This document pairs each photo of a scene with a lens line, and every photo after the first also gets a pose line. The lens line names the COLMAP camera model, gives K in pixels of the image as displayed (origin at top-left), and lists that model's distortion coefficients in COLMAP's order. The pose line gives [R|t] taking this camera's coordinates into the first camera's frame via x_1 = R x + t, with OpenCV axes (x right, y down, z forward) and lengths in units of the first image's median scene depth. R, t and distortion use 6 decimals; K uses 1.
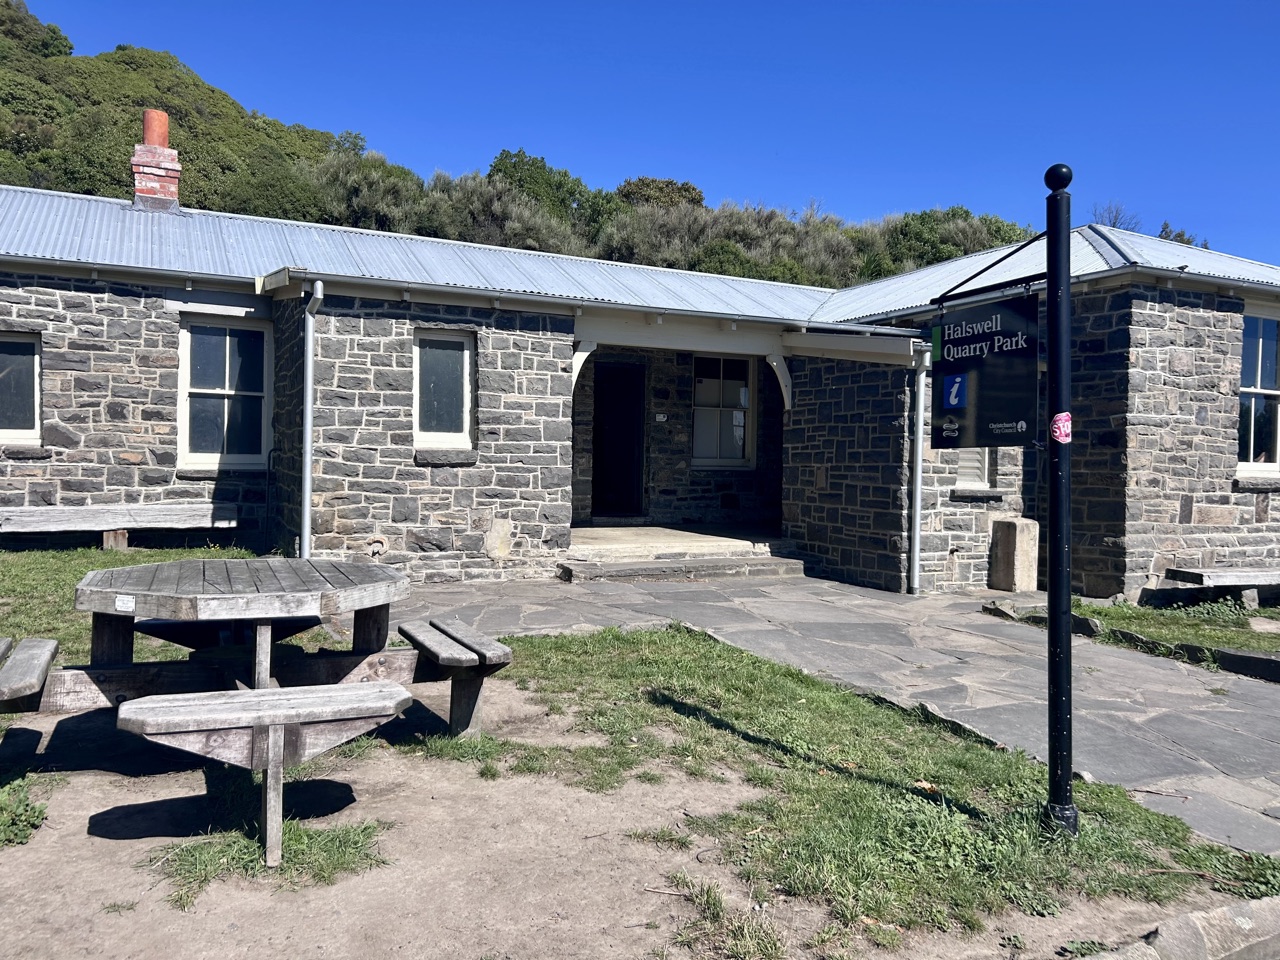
lens RADIAL K [[954.1, 0, 637.6], [0, 954.1, 479.0], [0, 0, 1]] dist [0.029896, -0.020931]
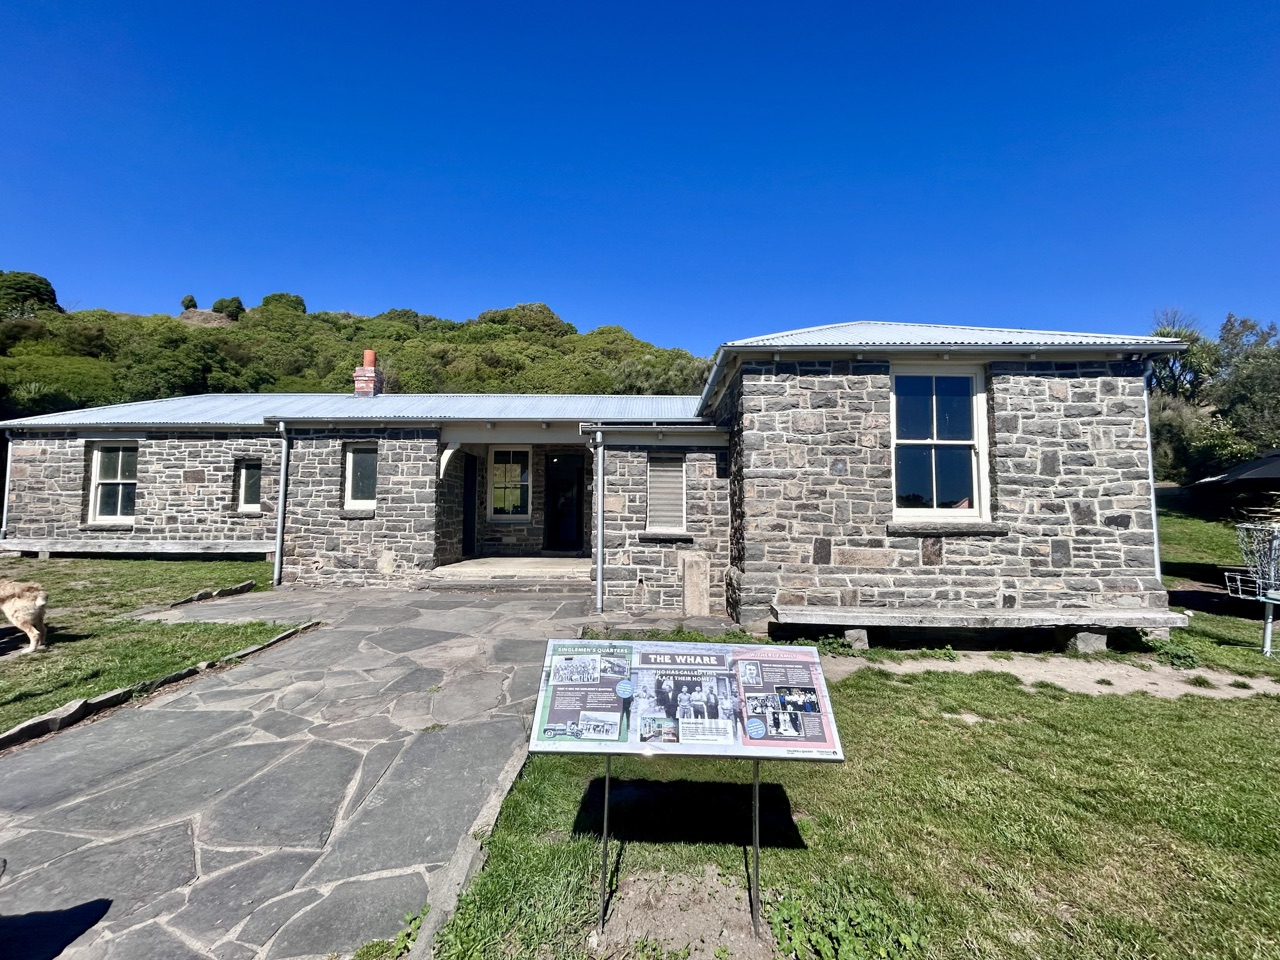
lens RADIAL K [[525.5, 0, 640.3], [0, 525.5, 473.9], [0, 0, 1]] dist [-0.003067, -0.000501]
pose [[0.892590, -0.049355, -0.448161, 0.666658], [0.002517, 0.994521, -0.104510, 0.005411], [0.450863, 0.092157, 0.887823, 0.357713]]
